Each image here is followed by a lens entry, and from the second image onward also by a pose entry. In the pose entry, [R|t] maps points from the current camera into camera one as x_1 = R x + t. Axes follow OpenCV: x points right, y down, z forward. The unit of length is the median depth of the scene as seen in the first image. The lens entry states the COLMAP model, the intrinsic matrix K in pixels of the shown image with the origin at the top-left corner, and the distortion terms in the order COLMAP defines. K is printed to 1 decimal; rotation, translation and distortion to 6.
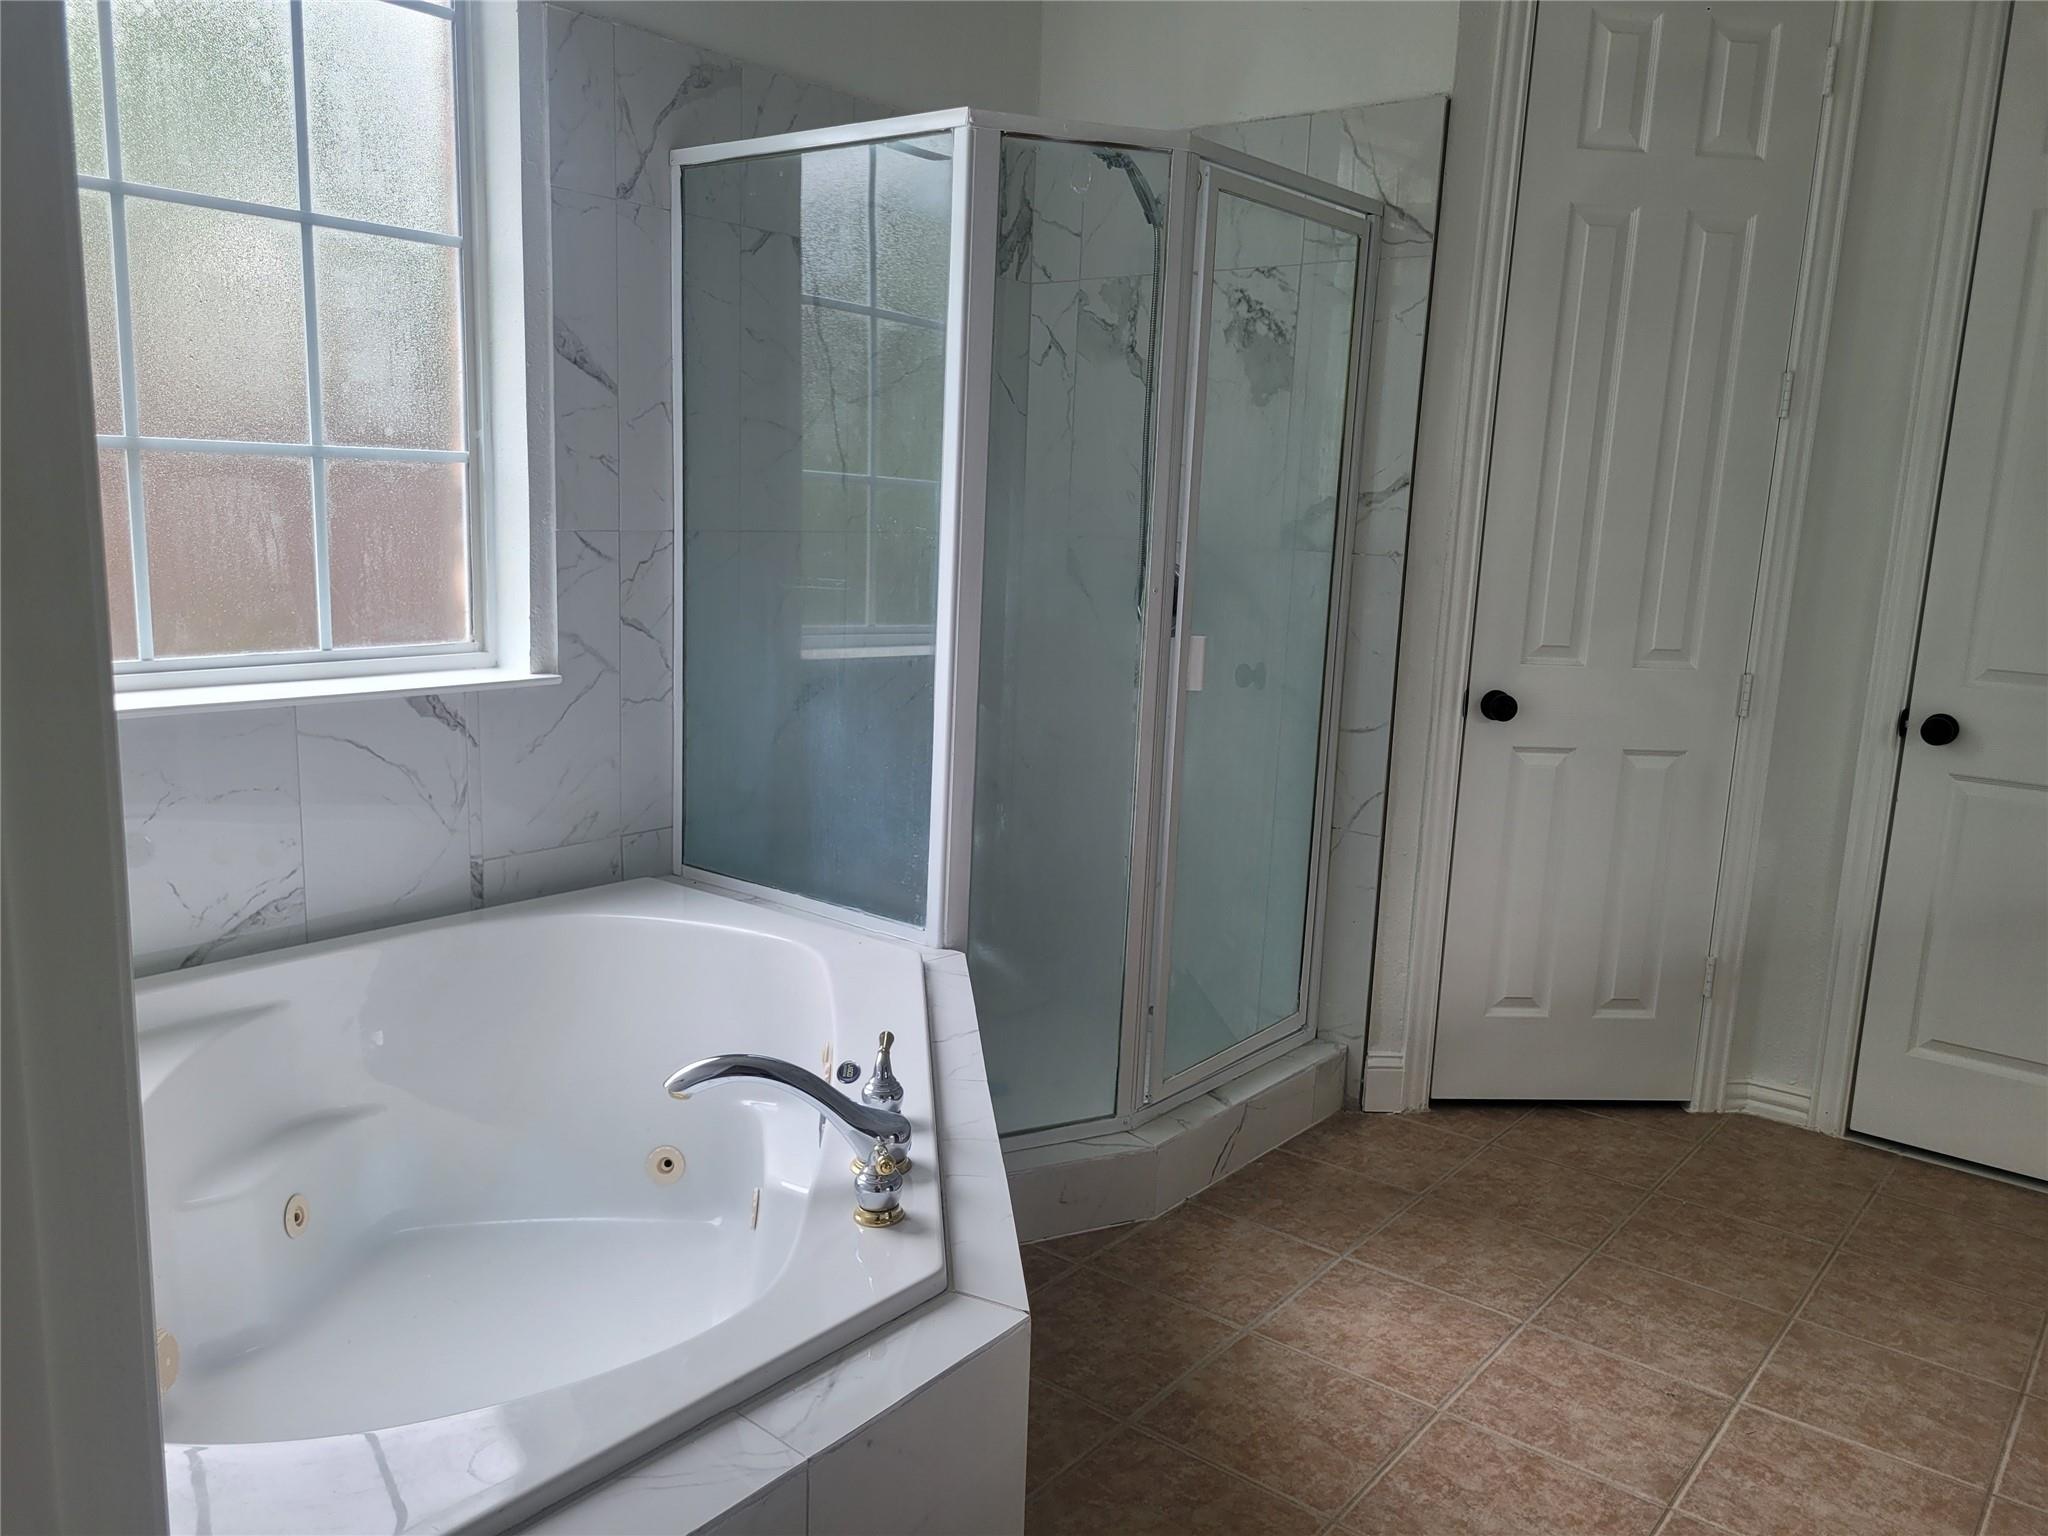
lens RADIAL K [[1550.3, 0, 1020.7], [0, 1550.3, 771.2], [0, 0, 1]] dist [0.037455, -0.026072]
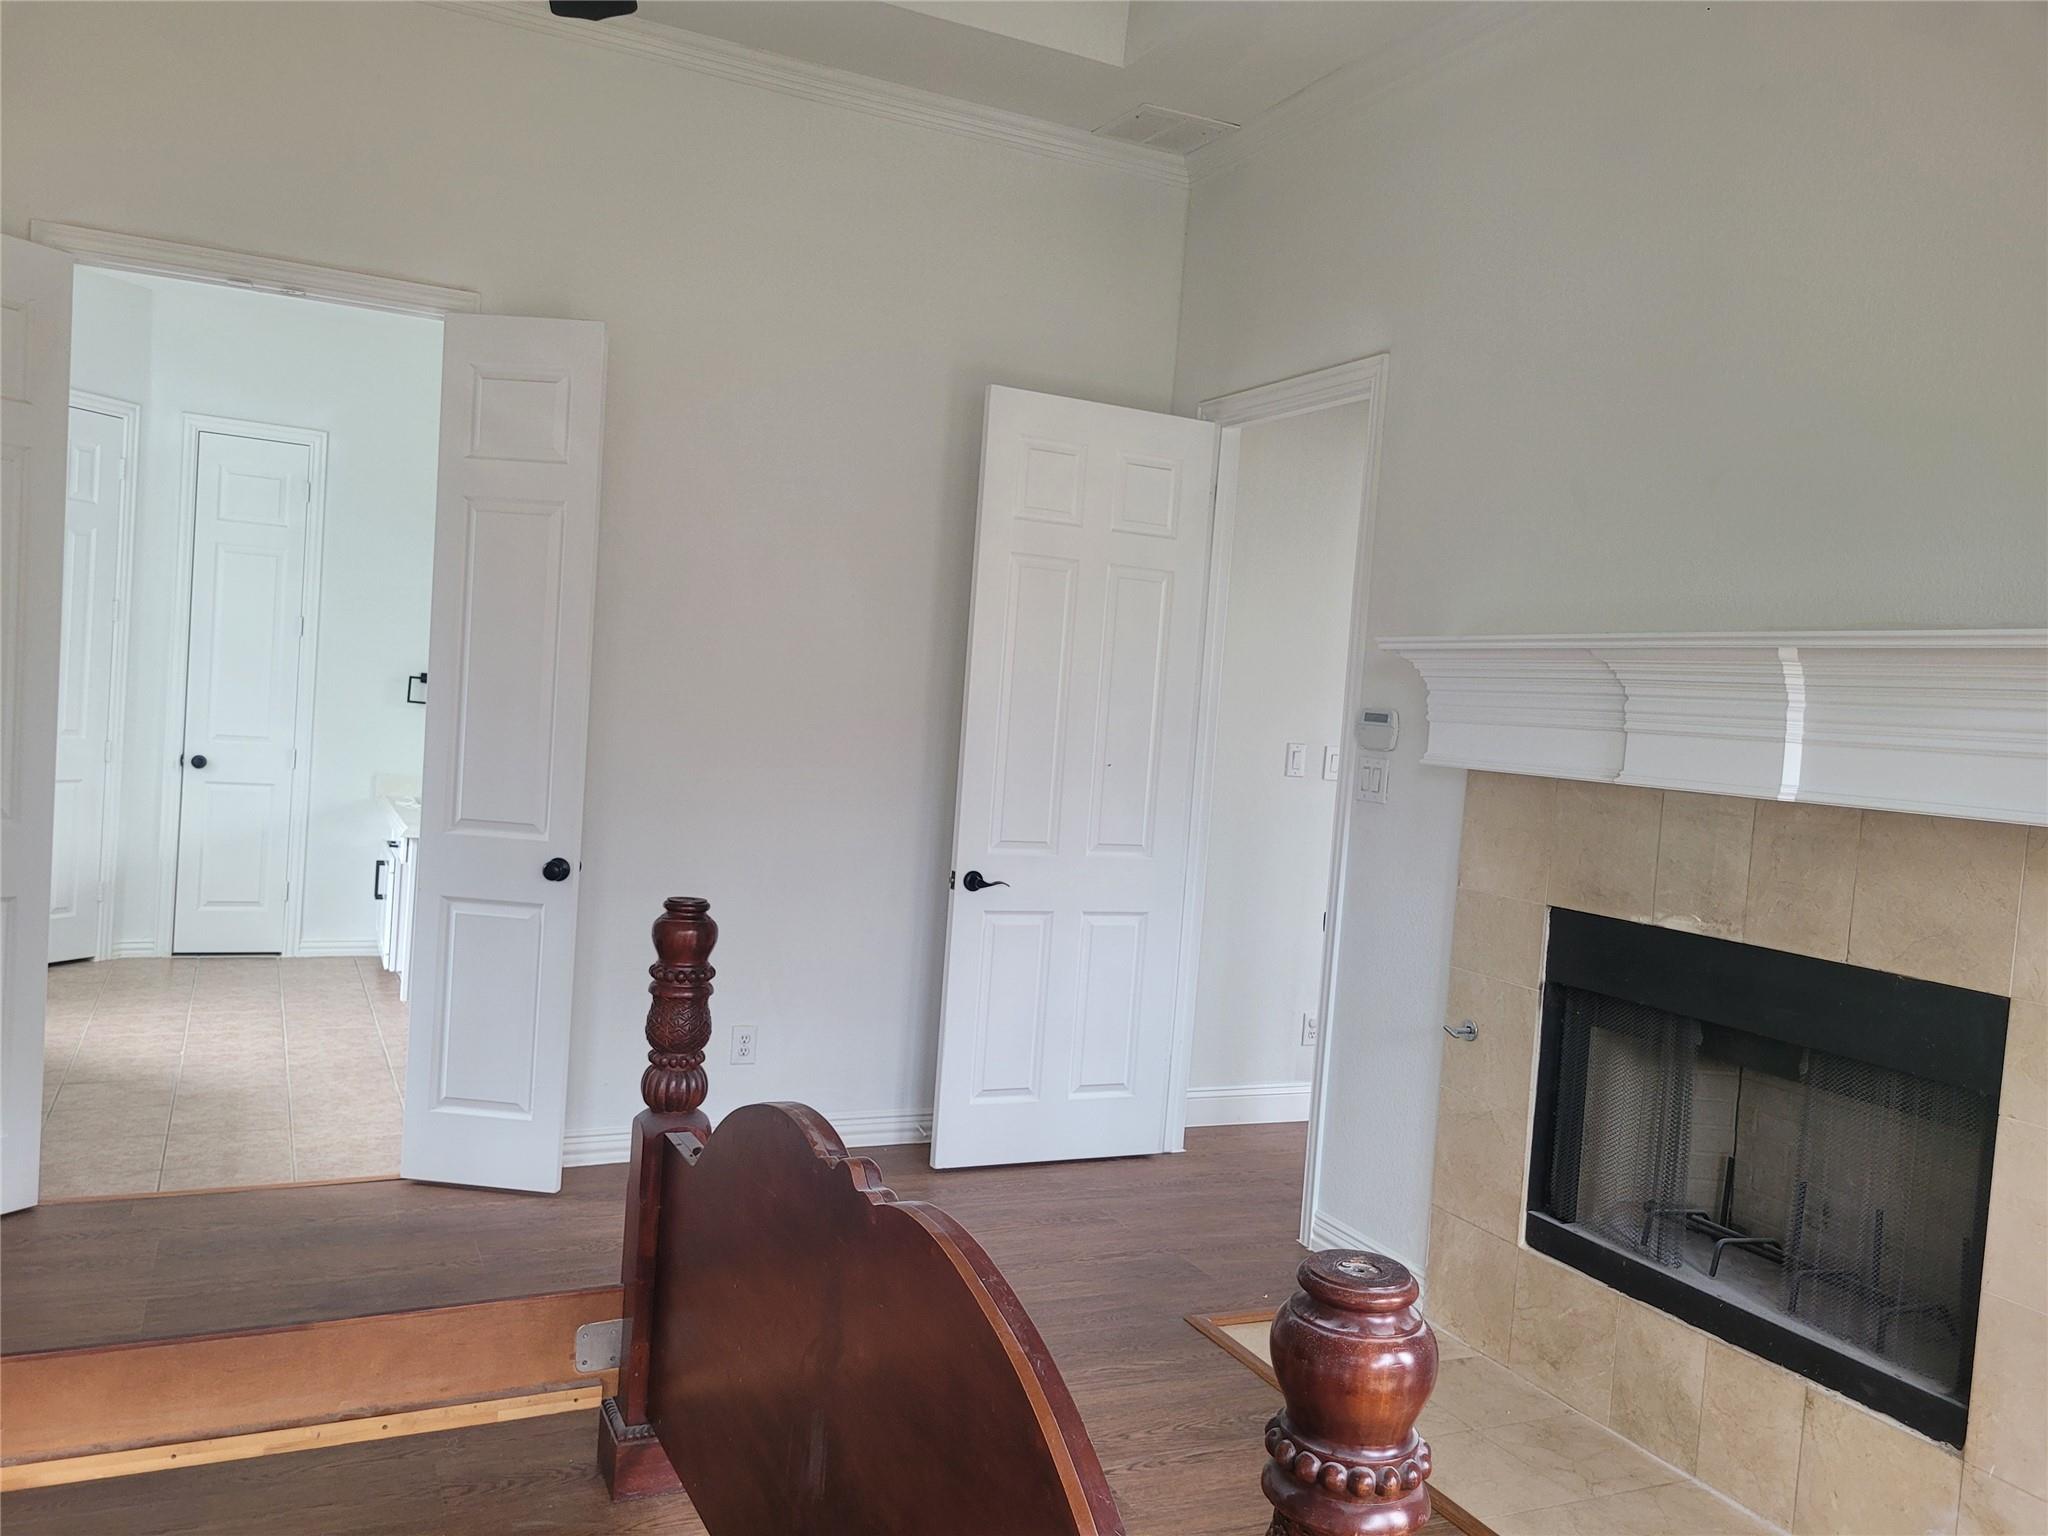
lens RADIAL K [[1550.3, 0, 1022.2], [0, 1550.3, 773.2], [0, 0, 1]] dist [0.037455, -0.026072]
pose [[0.413699, -0.048078, 0.909143, -1.075812], [0.106209, 0.994335, 0.004254, 0.117407], [-0.904197, 0.094799, 0.416462, -1.119848]]
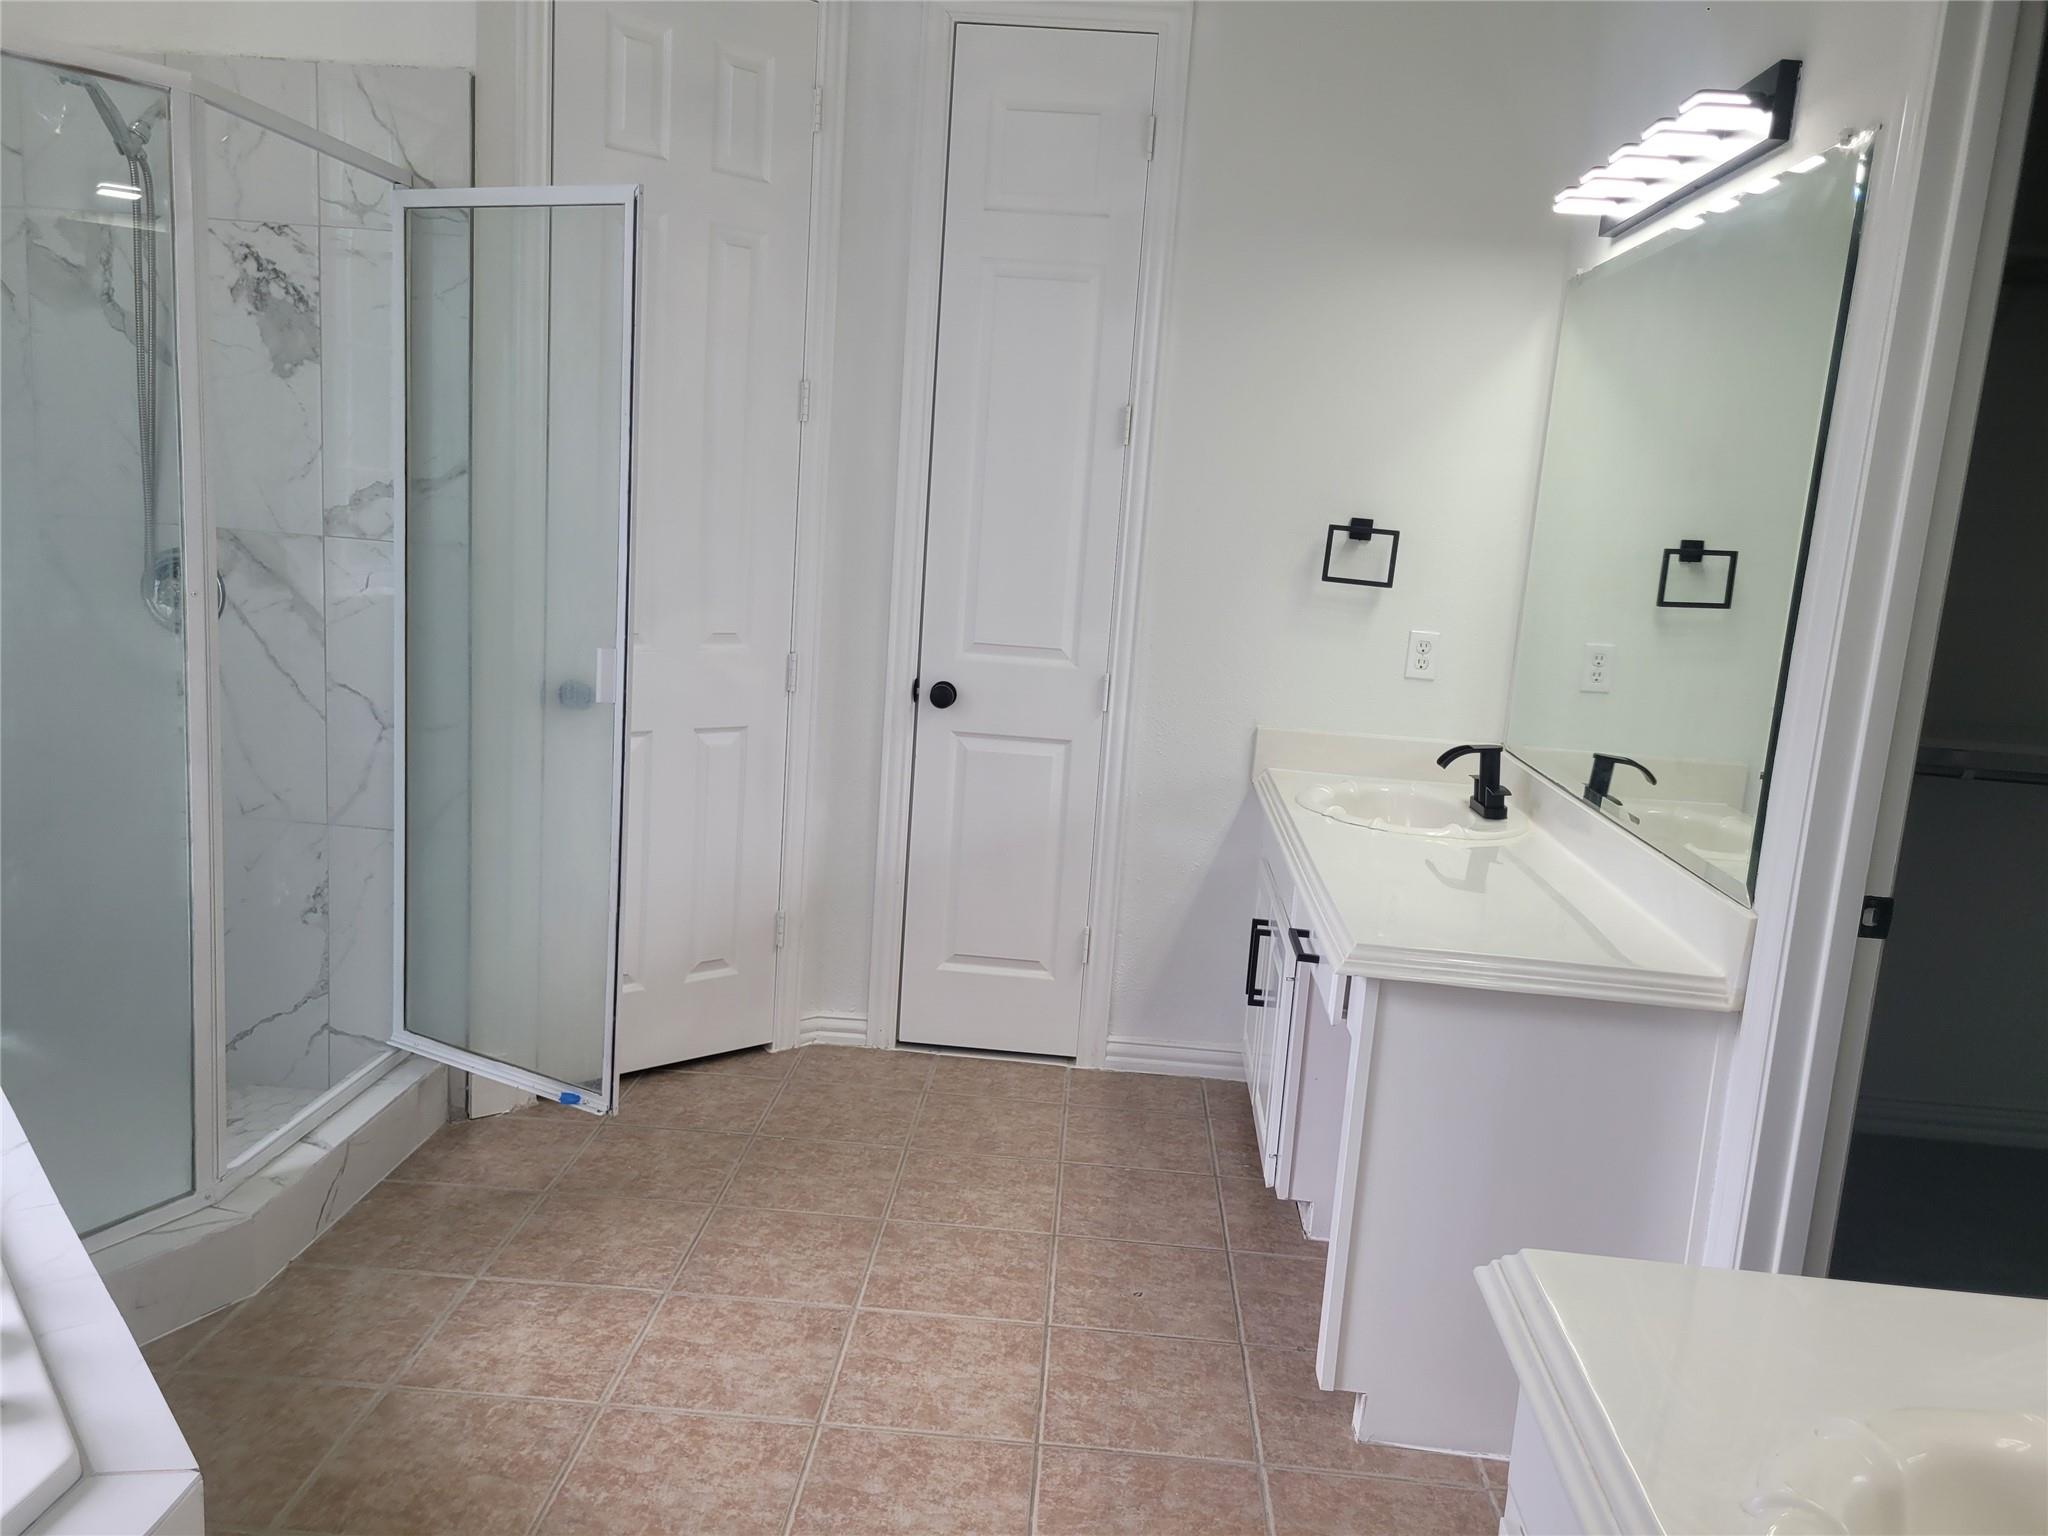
lens RADIAL K [[1550.3, 0, 1025.3], [0, 1550.3, 768.1], [0, 0, 1]] dist [0.037455, -0.026072]
pose [[0.812901, -0.086380, 0.575960, -0.046876], [0.069442, 0.996261, 0.051405, -0.029960], [-0.578247, -0.001791, 0.815860, 0.008468]]
